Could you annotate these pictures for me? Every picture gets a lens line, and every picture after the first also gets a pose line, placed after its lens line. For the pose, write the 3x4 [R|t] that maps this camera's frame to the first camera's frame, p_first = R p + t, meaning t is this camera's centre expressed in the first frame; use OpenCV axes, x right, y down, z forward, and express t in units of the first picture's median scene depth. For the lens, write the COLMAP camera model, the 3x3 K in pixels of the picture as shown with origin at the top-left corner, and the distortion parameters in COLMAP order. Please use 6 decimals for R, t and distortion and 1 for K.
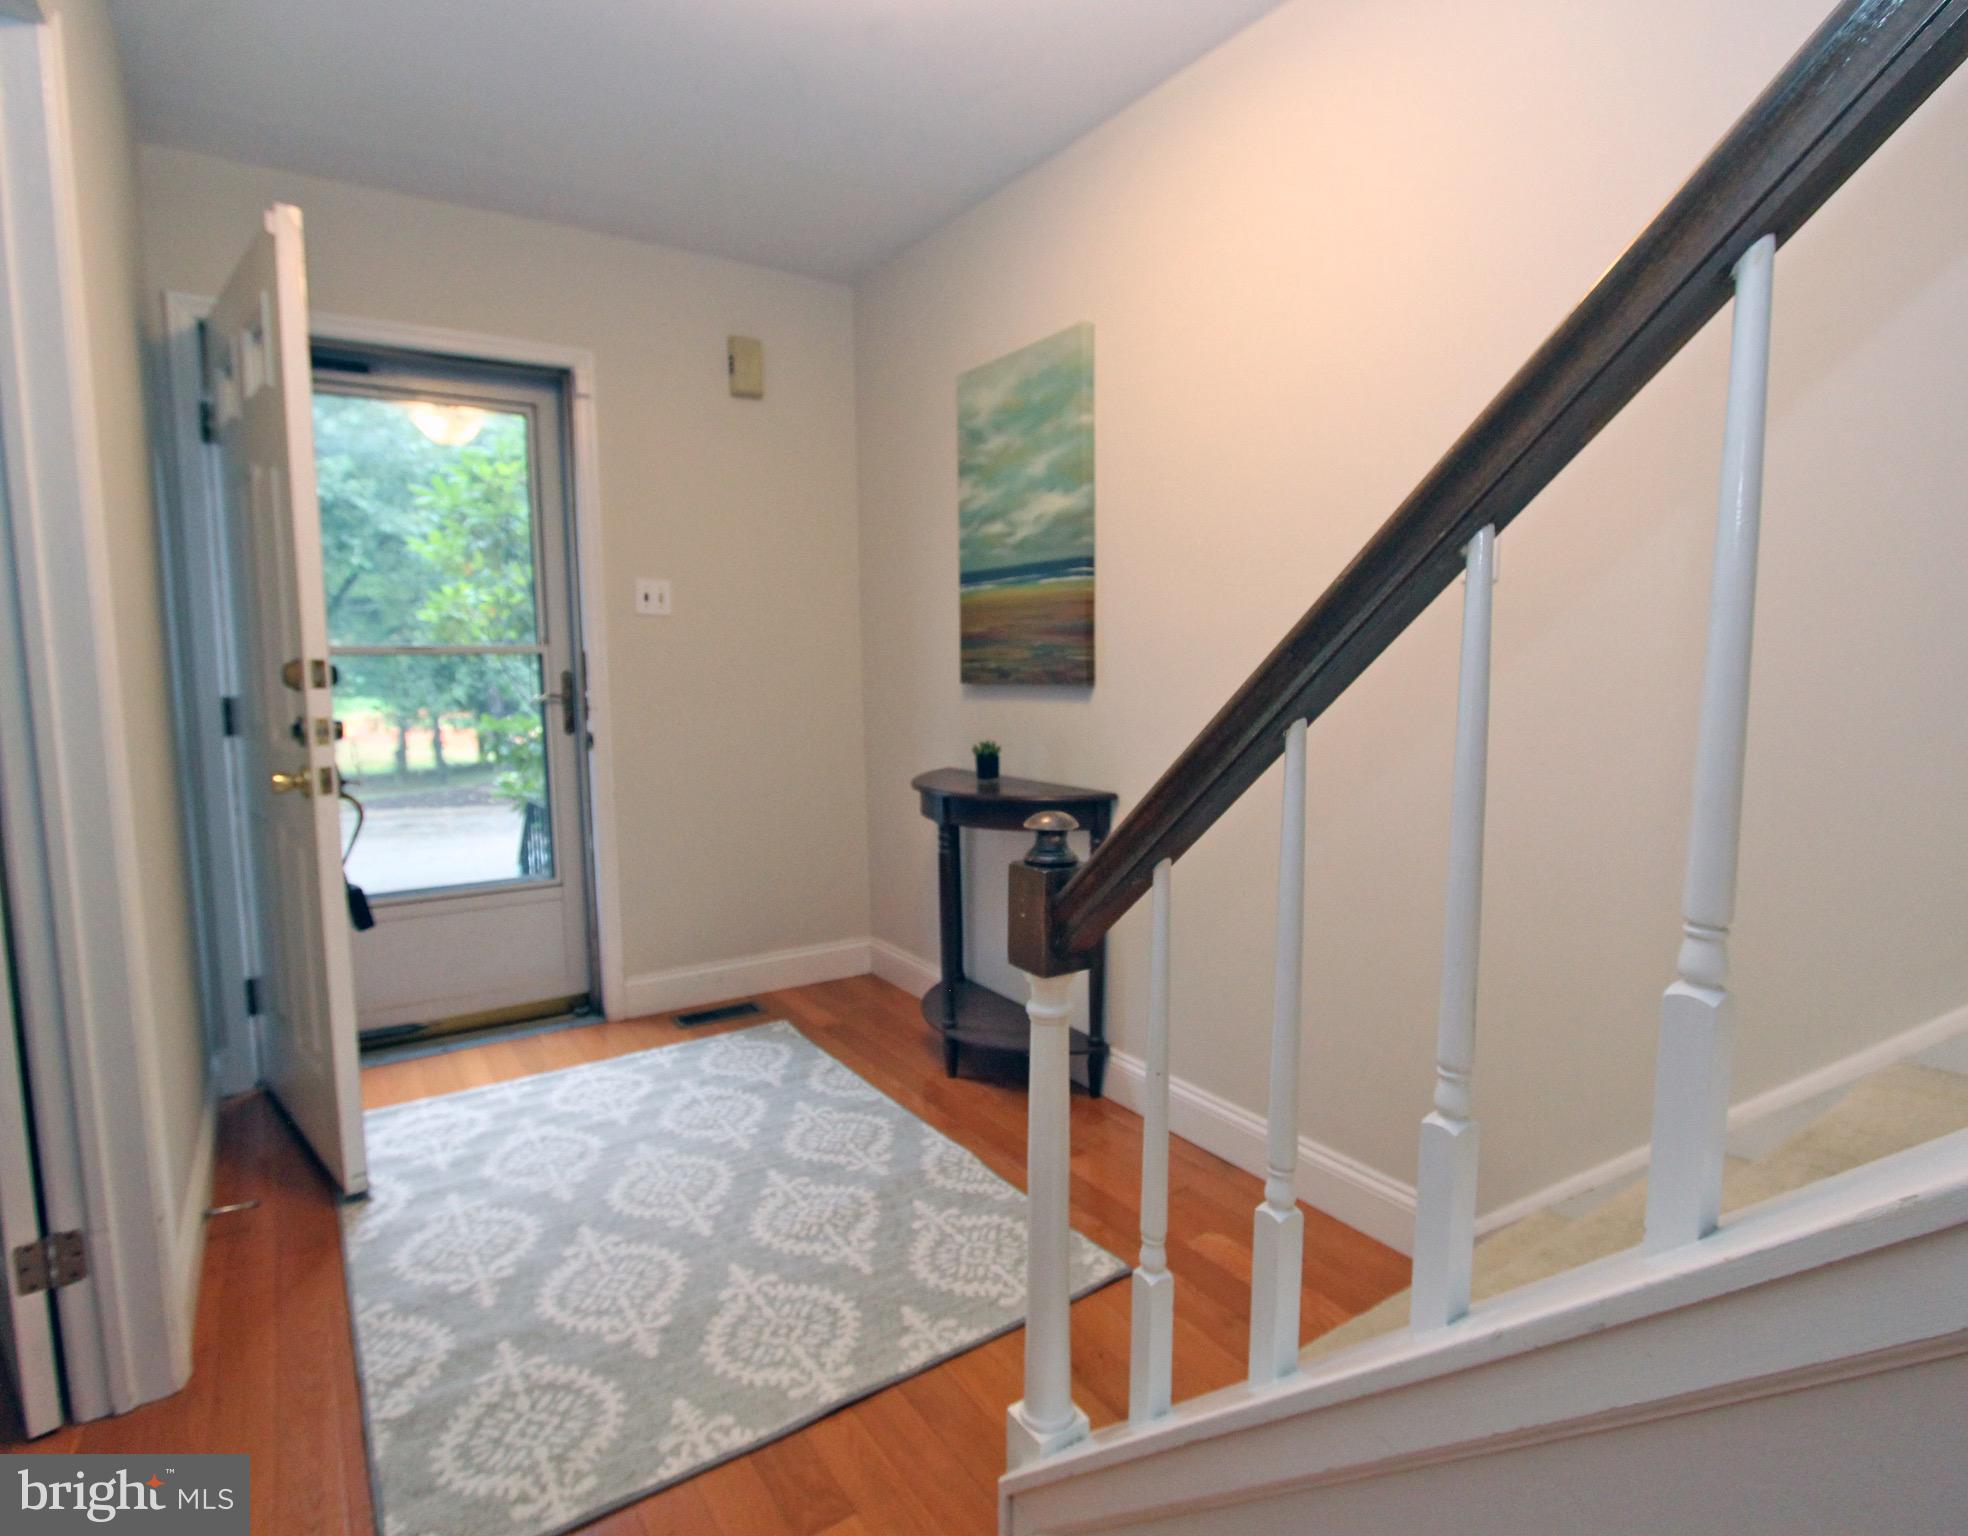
lens RADIAL K [[1053.3, 0, 984.6], [0, 1053.3, 764.0], [0, 0, 1]] dist [-0.003245, -0.000425]
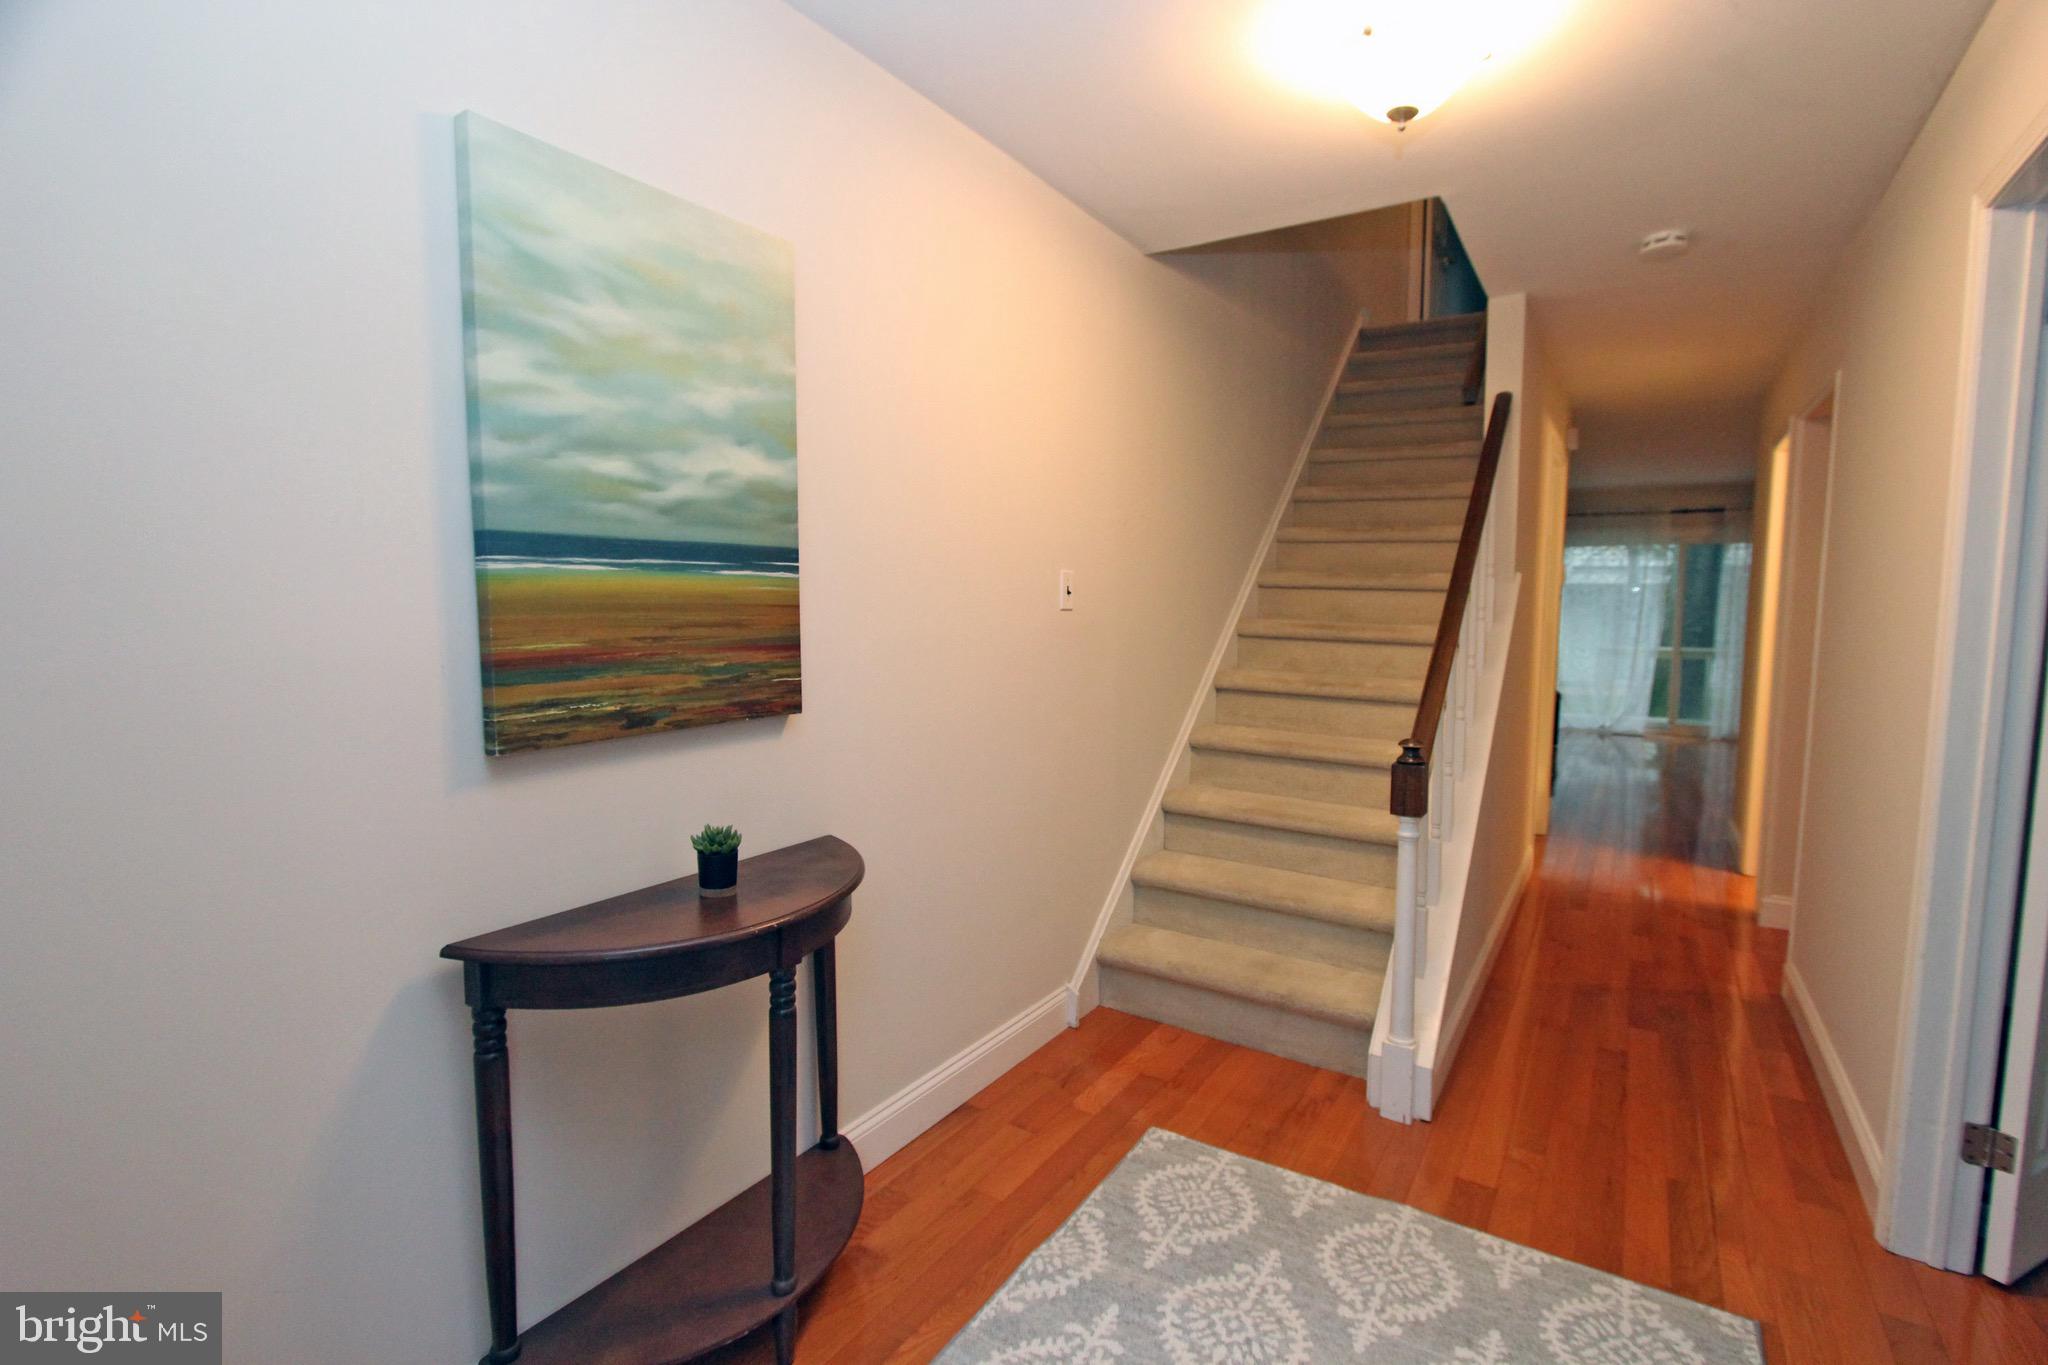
lens RADIAL K [[950.1, 0, 1042.3], [0, 950.1, 689.2], [0, 0, 1]] dist [-0.023189, 0.005793]
pose [[-0.414485, -0.080775, 0.906464, -0.611973], [0.089337, 0.987631, 0.128857, -0.166725], [-0.905660, 0.134390, -0.402142, 1.118247]]
